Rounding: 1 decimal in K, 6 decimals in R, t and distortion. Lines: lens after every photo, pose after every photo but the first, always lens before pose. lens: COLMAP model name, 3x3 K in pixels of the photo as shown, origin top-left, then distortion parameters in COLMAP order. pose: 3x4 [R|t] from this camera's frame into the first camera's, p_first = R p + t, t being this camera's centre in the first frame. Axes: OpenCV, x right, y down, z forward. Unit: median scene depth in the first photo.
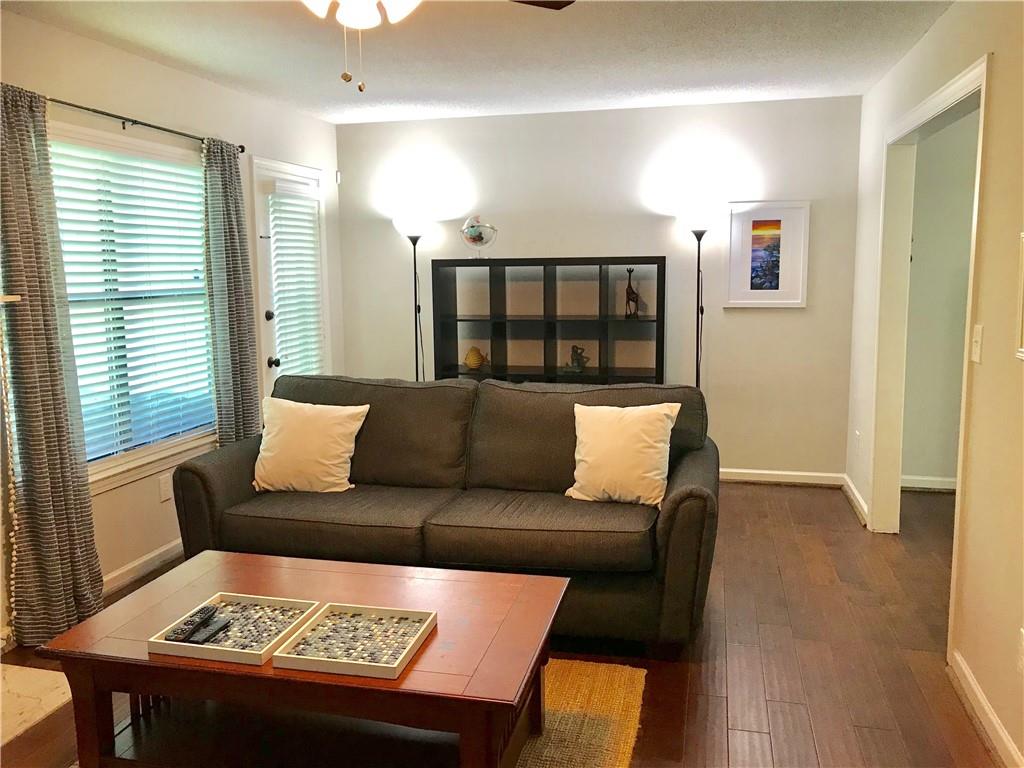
lens RADIAL K [[831.3, 0, 511.2], [0, 831.3, 383.5], [0, 0, 1]] dist [0.024704, -0.019501]
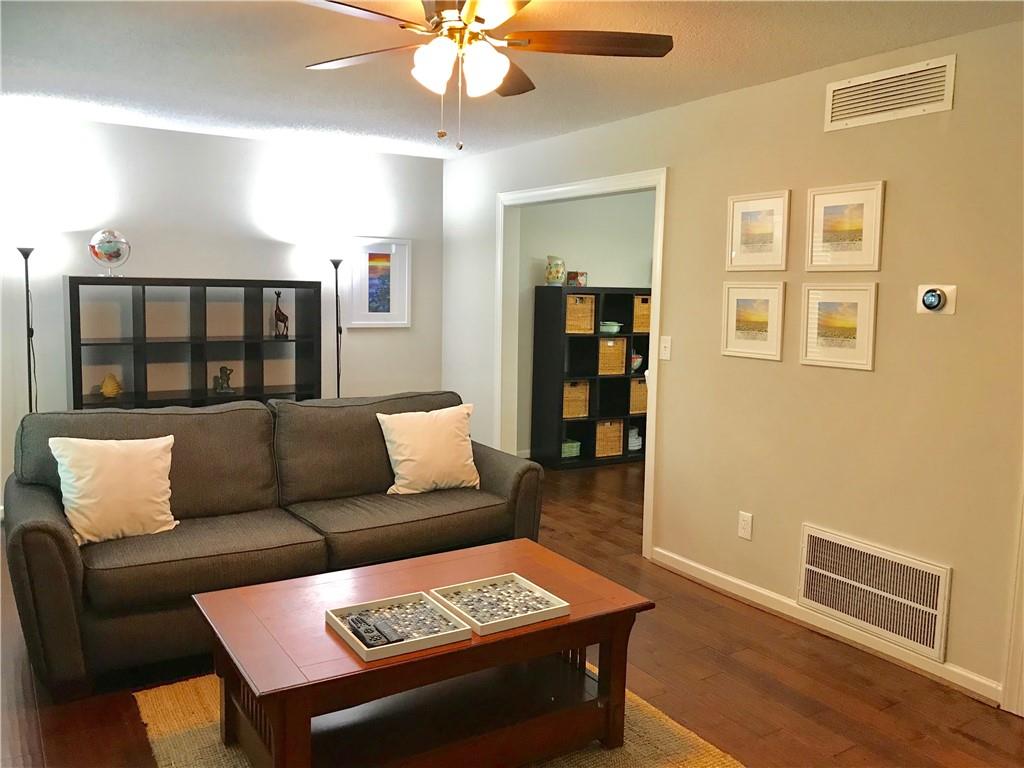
lens RADIAL K [[831.3, 0, 511.0], [0, 831.3, 382.9], [0, 0, 1]] dist [0.024704, -0.019501]
pose [[0.698382, -0.056528, 0.713489, -0.412006], [0.074126, 0.997228, 0.006452, -0.007189], [-0.711876, 0.048382, 0.700636, 0.051567]]
